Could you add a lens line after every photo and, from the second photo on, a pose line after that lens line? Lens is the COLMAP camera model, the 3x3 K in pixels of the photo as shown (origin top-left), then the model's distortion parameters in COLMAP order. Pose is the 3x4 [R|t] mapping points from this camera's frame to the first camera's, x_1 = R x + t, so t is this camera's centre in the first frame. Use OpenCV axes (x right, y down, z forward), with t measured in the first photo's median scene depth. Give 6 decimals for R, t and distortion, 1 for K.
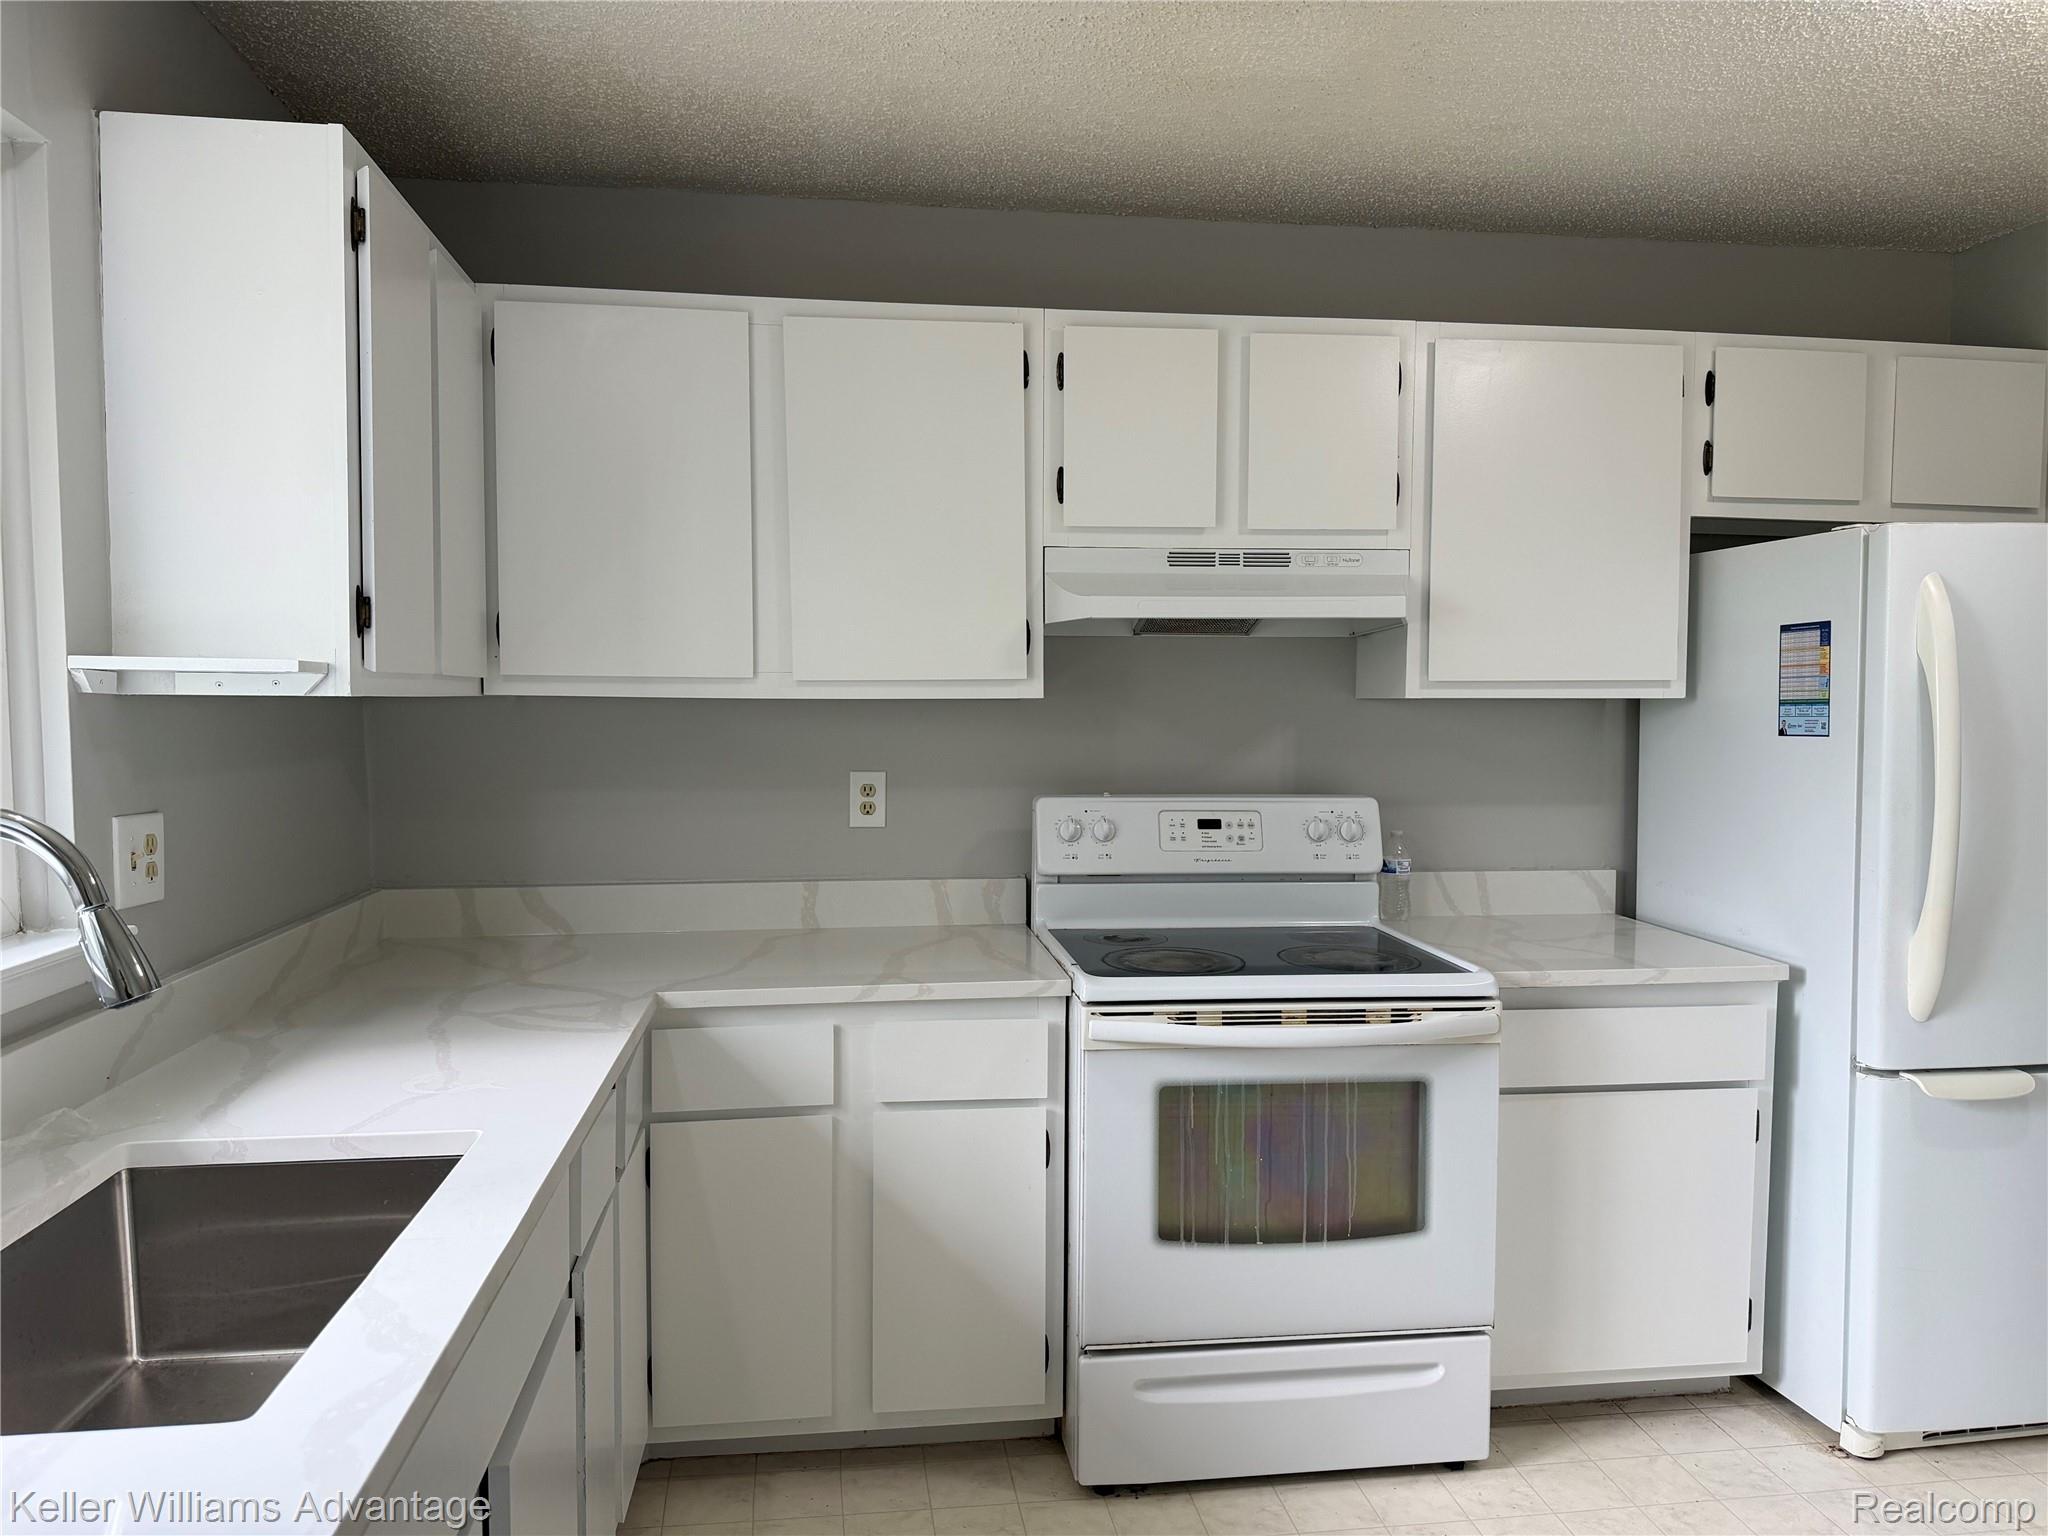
lens RADIAL K [[1427.6, 0, 1013.5], [0, 1427.6, 764.0], [0, 0, 1]] dist [0.019998, -0.033039]
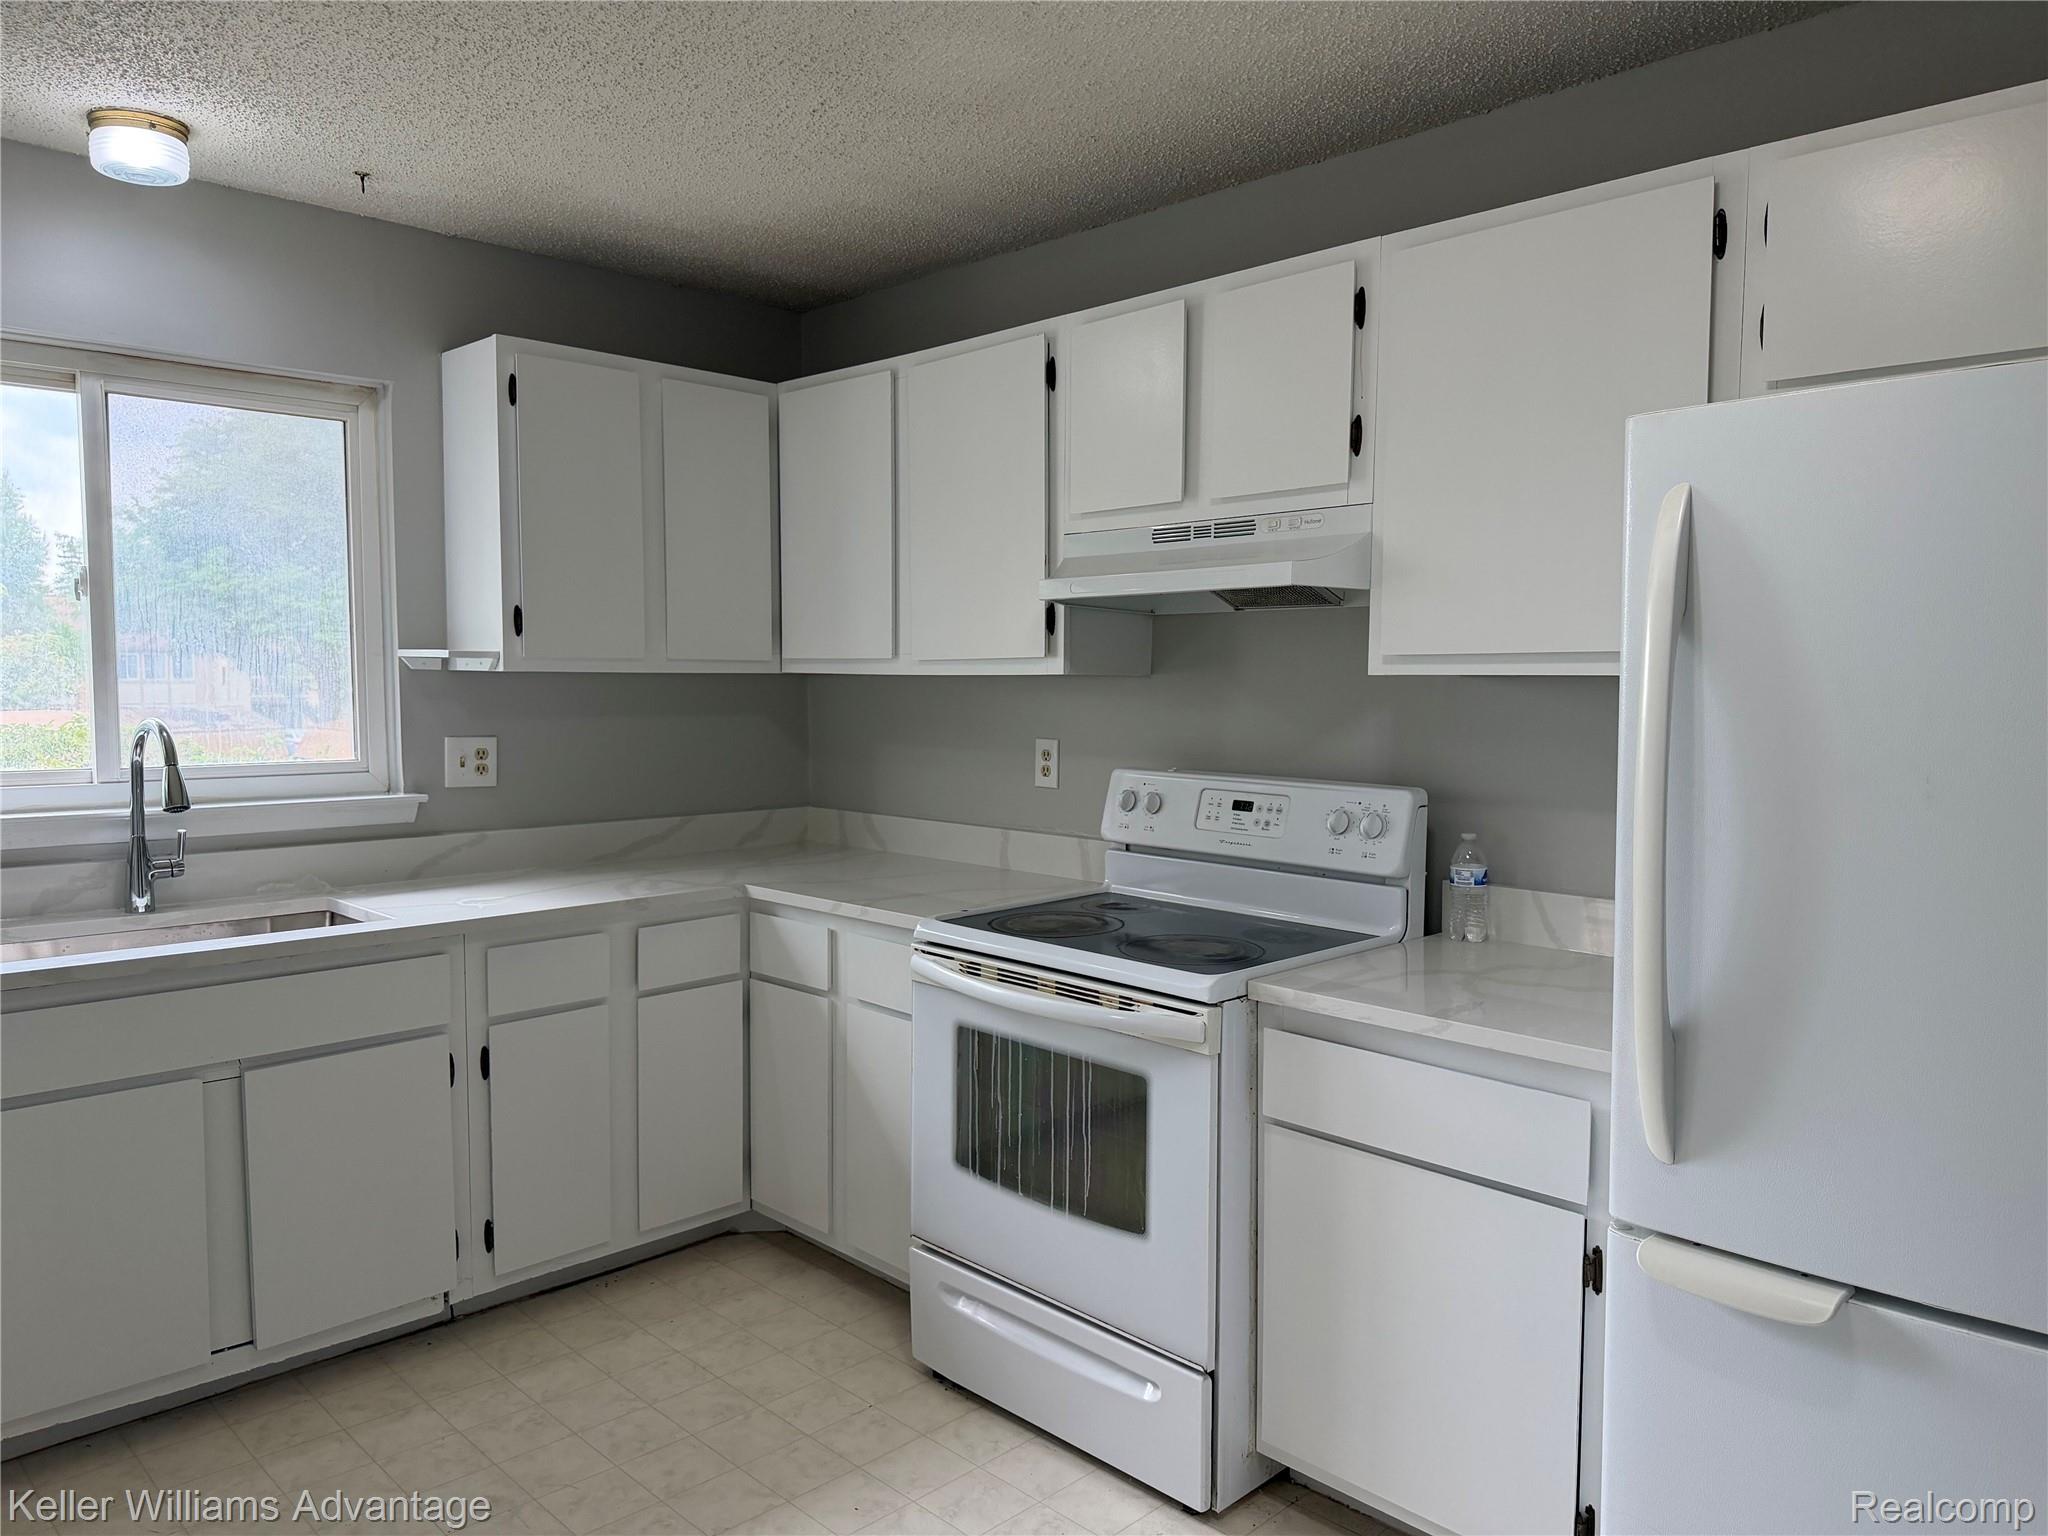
lens RADIAL K [[1427.6, 0, 1020.1], [0, 1427.6, 766.3], [0, 0, 1]] dist [0.019998, -0.033039]
pose [[0.605814, 0.052500, -0.793872, 0.850100], [-0.040388, 0.998563, 0.035216, -0.013009], [0.794580, 0.010728, 0.607064, 0.310478]]
